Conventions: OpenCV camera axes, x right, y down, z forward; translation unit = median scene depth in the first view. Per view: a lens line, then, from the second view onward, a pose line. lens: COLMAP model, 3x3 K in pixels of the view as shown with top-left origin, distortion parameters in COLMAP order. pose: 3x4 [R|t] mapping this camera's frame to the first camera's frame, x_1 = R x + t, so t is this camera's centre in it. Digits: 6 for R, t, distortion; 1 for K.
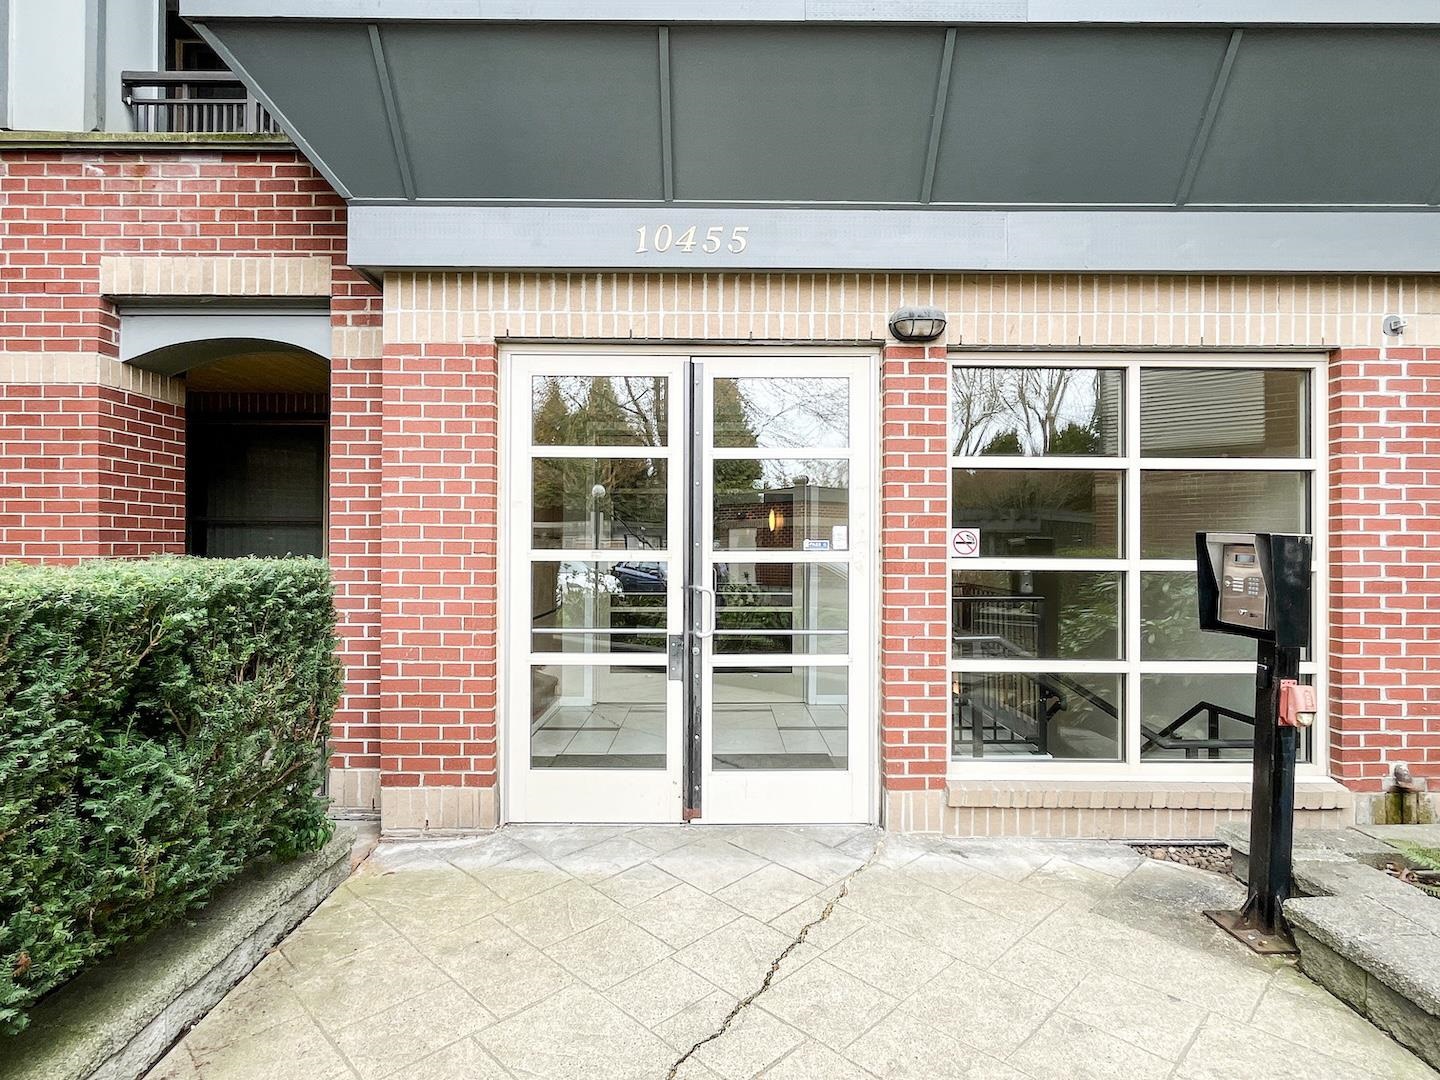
lens RADIAL K [[779.1, 0, 715.4], [0, 779.1, 542.9], [0, 0, 1]] dist [-0.002656, -0.000367]
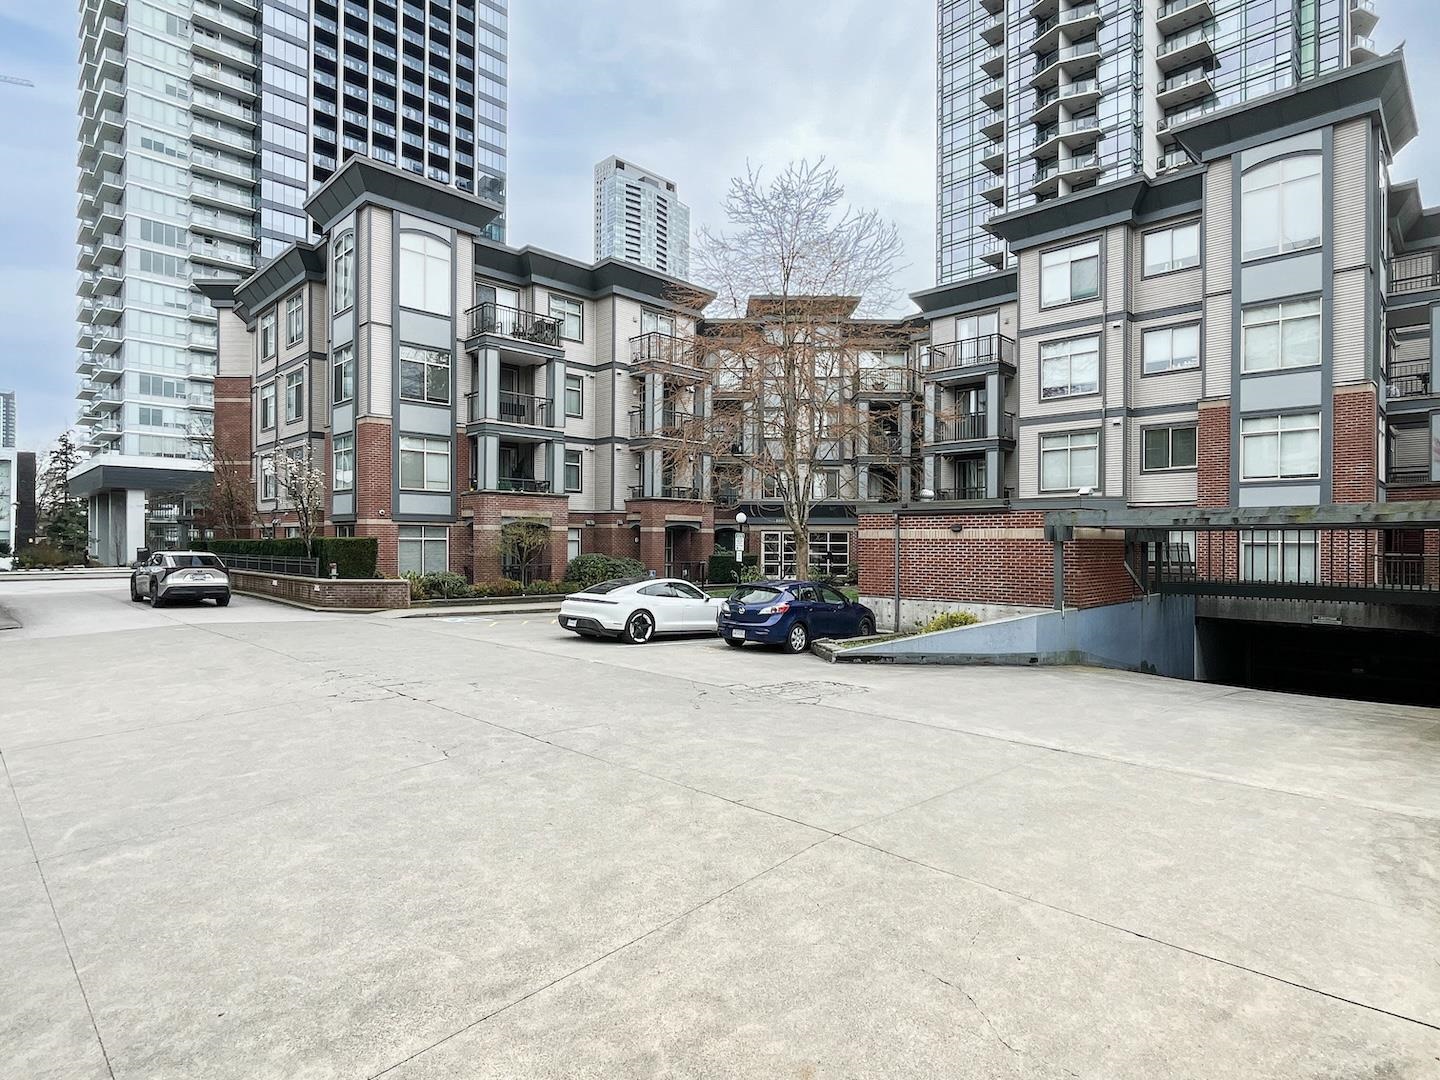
lens RADIAL K [[779.1, 0, 715.4], [0, 779.1, 542.9], [0, 0, 1]] dist [-0.002656, -0.000367]
pose [[0.999912, 0.003323, -0.012817, -0.726387], [-0.003291, 0.999991, 0.002525, -0.125196], [0.012825, -0.002482, 0.999915, -8.674215]]
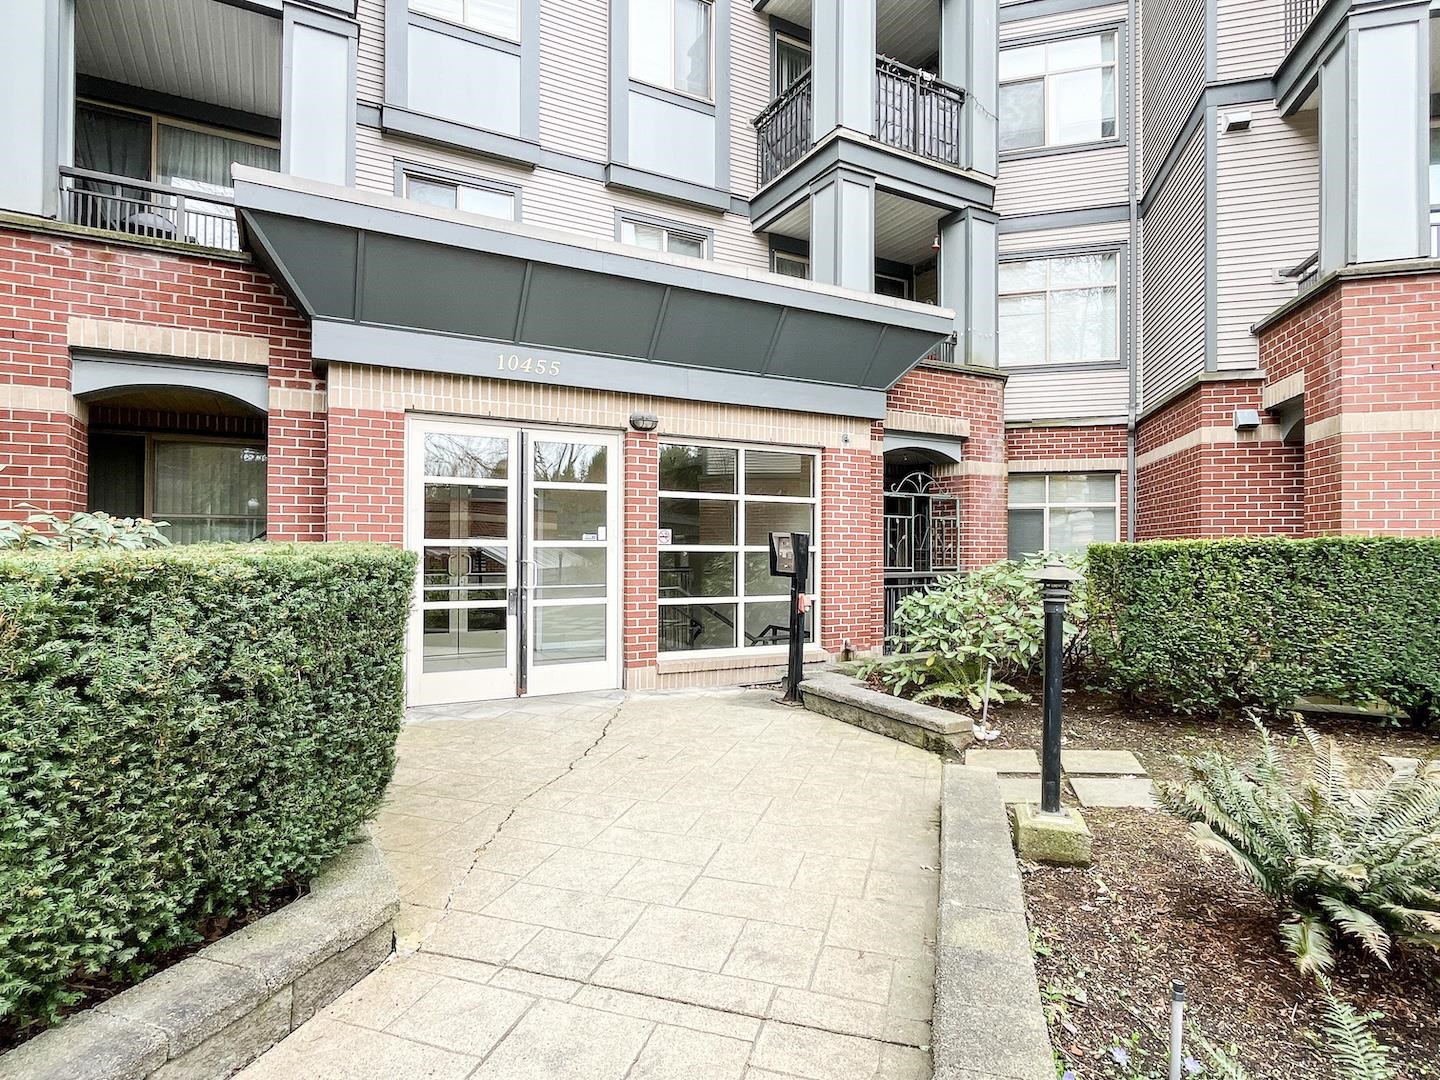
lens RADIAL K [[779.1, 0, 715.4], [0, 779.1, 542.9], [0, 0, 1]] dist [-0.002656, -0.000367]
pose [[0.879811, 0.003227, 0.475313, -0.478100], [-0.004141, 0.999991, 0.000876, 0.012783], [-0.475306, -0.002739, 0.879817, -0.737251]]
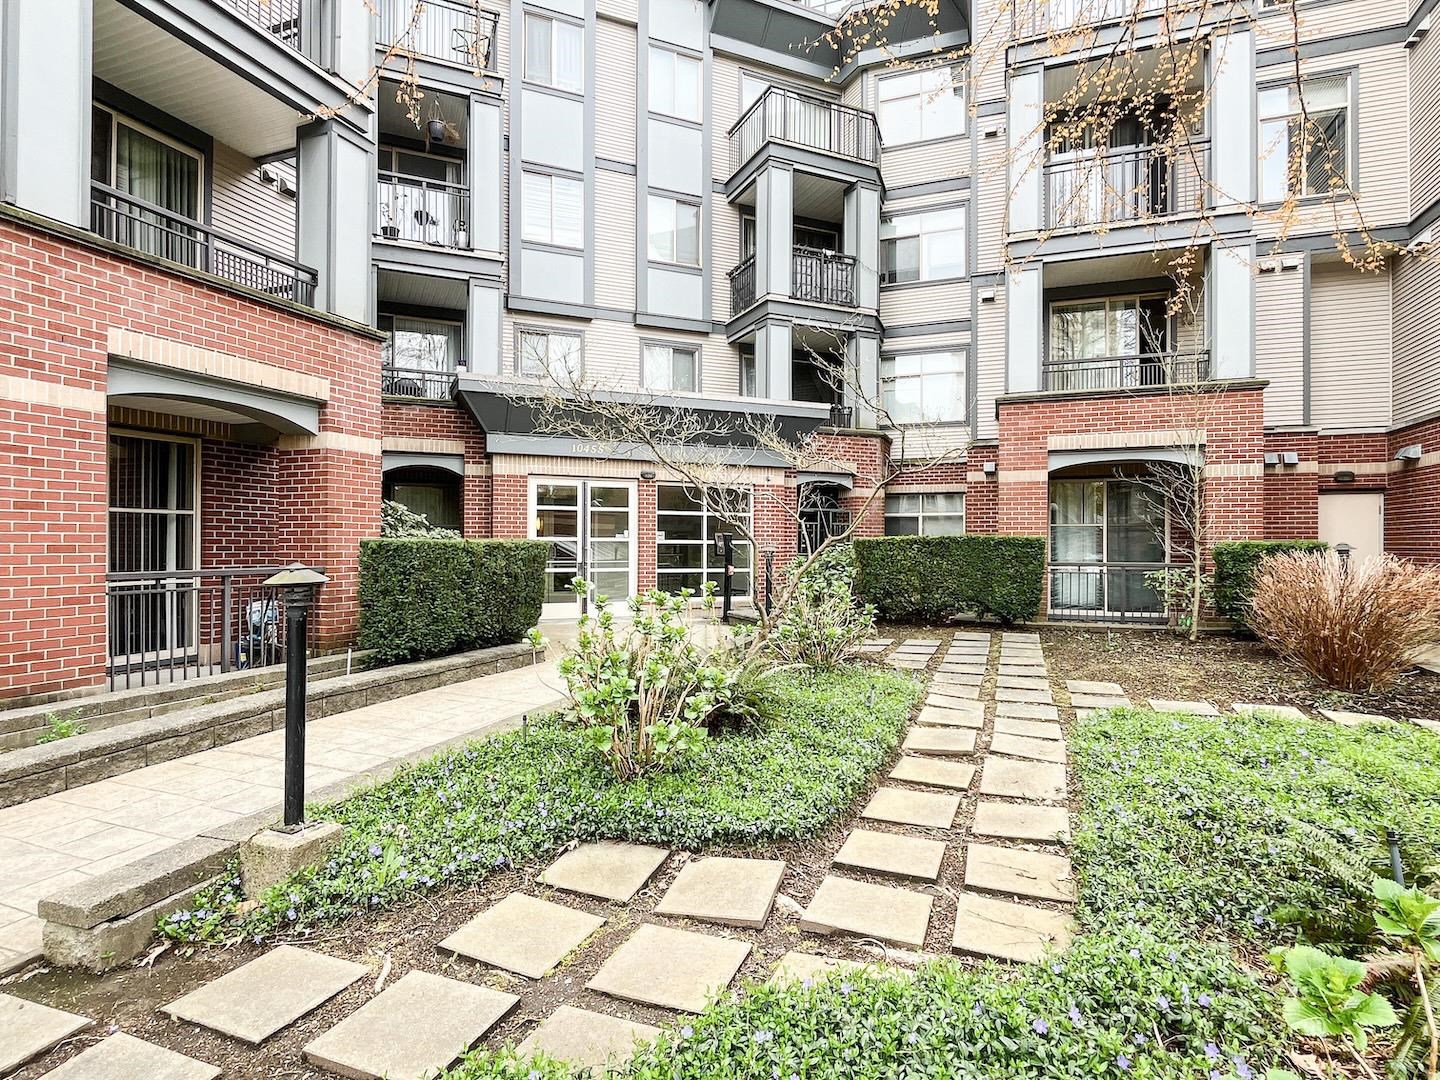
lens RADIAL K [[779.1, 0, 715.4], [0, 779.1, 542.9], [0, 0, 1]] dist [-0.002656, -0.000367]
pose [[0.915715, 0.001040, 0.401827, -0.874849], [-0.002610, 0.999991, 0.003361, 0.020320], [-0.401820, -0.004127, 0.915709, -2.345278]]
